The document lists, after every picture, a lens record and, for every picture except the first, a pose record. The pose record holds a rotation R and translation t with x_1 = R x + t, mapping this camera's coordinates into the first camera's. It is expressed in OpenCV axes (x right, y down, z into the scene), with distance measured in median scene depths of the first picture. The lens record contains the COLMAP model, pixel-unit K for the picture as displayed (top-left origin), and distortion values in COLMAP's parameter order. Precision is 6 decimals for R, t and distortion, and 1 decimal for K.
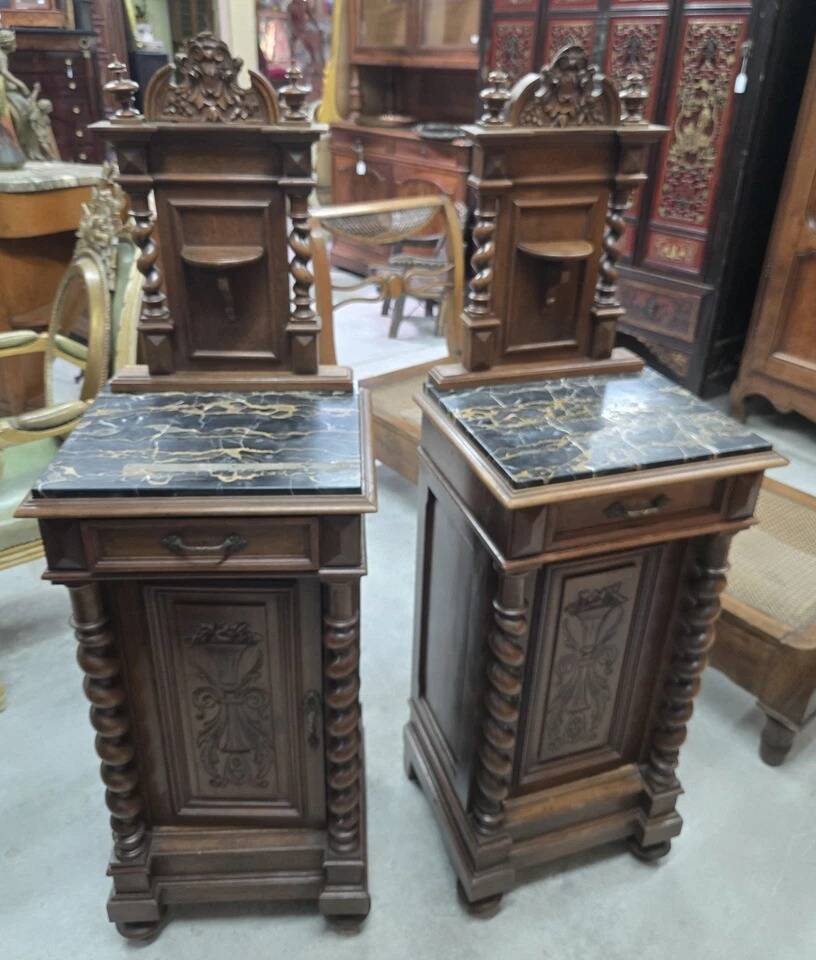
lens RADIAL K [[803.8, 0, 402.7], [0, 803.8, 437.0], [0, 0, 1]] dist [0.024775, -0.009696]
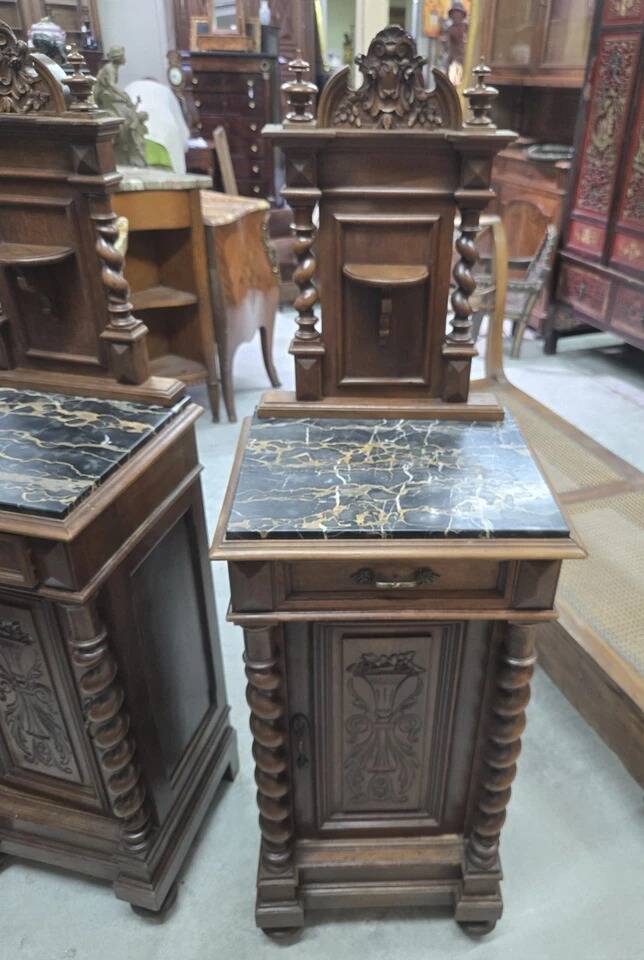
lens RADIAL K [[710.3, 0, 375.9], [0, 710.3, 485.0], [0, 0, 1]] dist [0.042901, -0.045921]
pose [[0.960718, 0.140837, -0.239136, 0.395293], [-0.123870, 0.988683, 0.084634, -0.067604], [0.248349, -0.051688, 0.967291, 0.224933]]
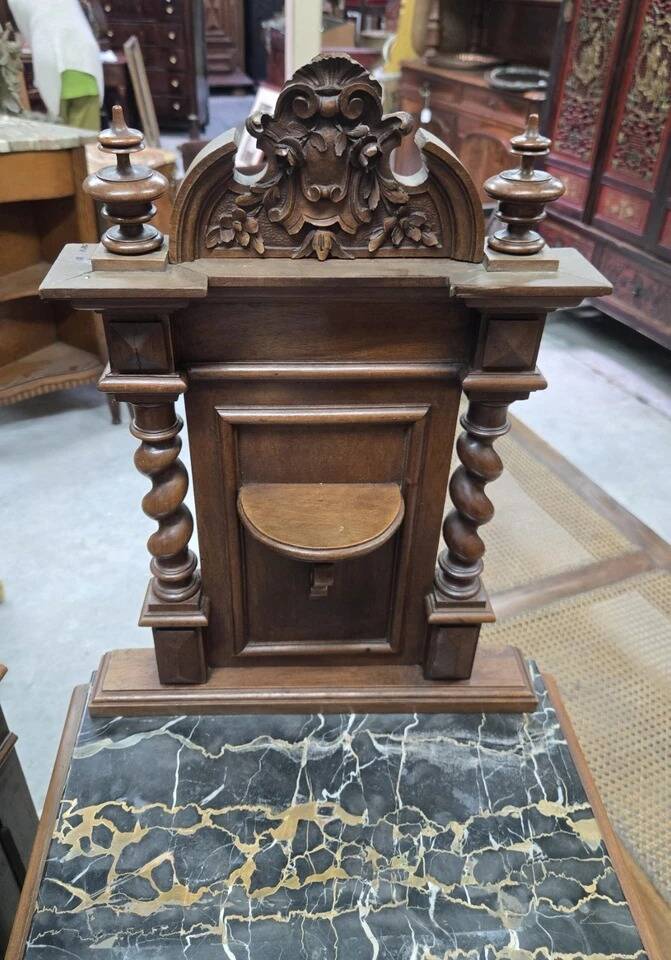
lens RADIAL K [[734.4, 0, 319.6], [0, 734.4, 421.1], [0, 0, 1]] dist [0.064797, -0.076802]
pose [[0.963354, 0.142415, -0.227305, 0.273449], [-0.118474, 0.986185, 0.115771, -0.324383], [0.240652, -0.084599, 0.966917, 0.596714]]
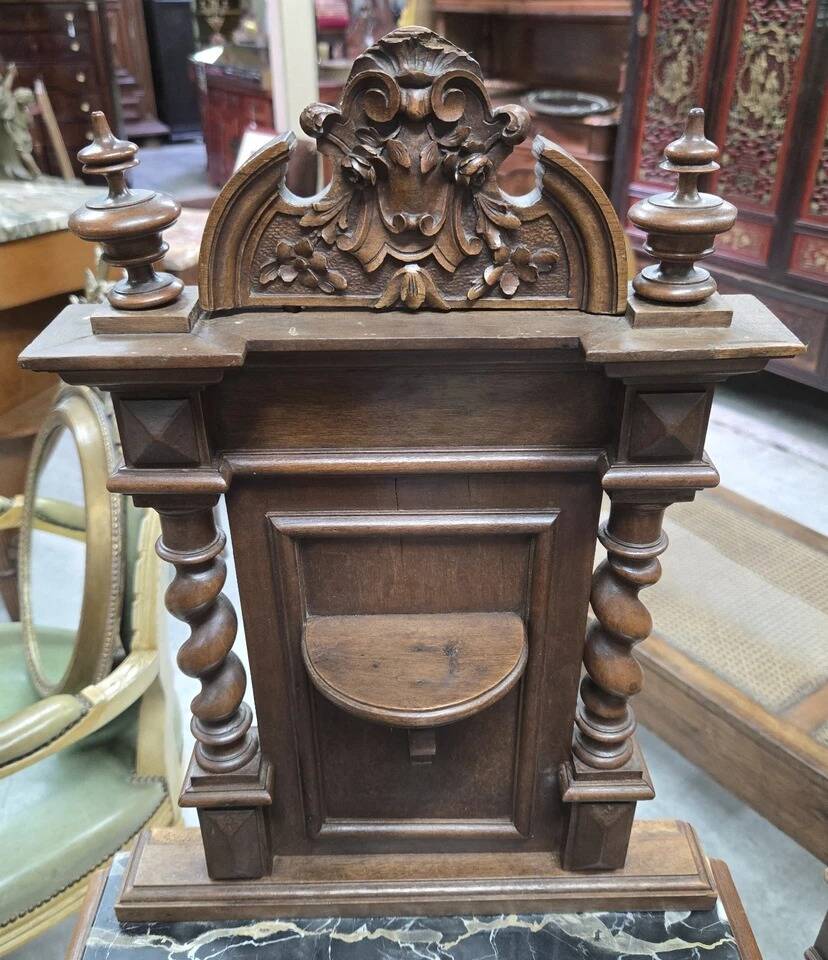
lens RADIAL K [[895.5, 0, 414.0], [0, 895.5, 480.0], [0, 0, 1]] dist [0.013892, 0.007023]
pose [[0.998985, -0.002794, -0.044968, -0.190224], [0.005348, 0.998373, 0.056770, -0.298658], [0.044736, -0.056952, 0.997374, 0.561218]]
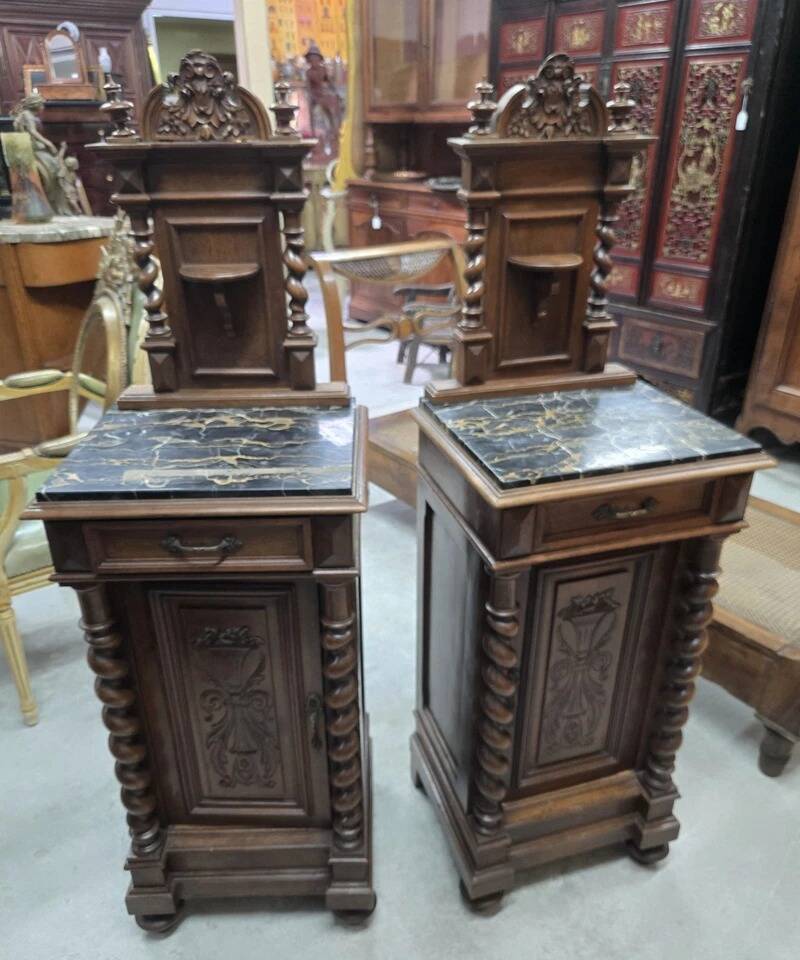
lens RADIAL K [[764.0, 0, 397.3], [0, 764.0, 501.1], [0, 0, 1]] dist [0.022154, -0.012410]
pose [[0.999172, -0.012777, -0.038628, 0.035677], [0.013313, 0.999818, 0.013659, 0.053027], [0.038446, -0.014162, 0.999160, 0.020418]]
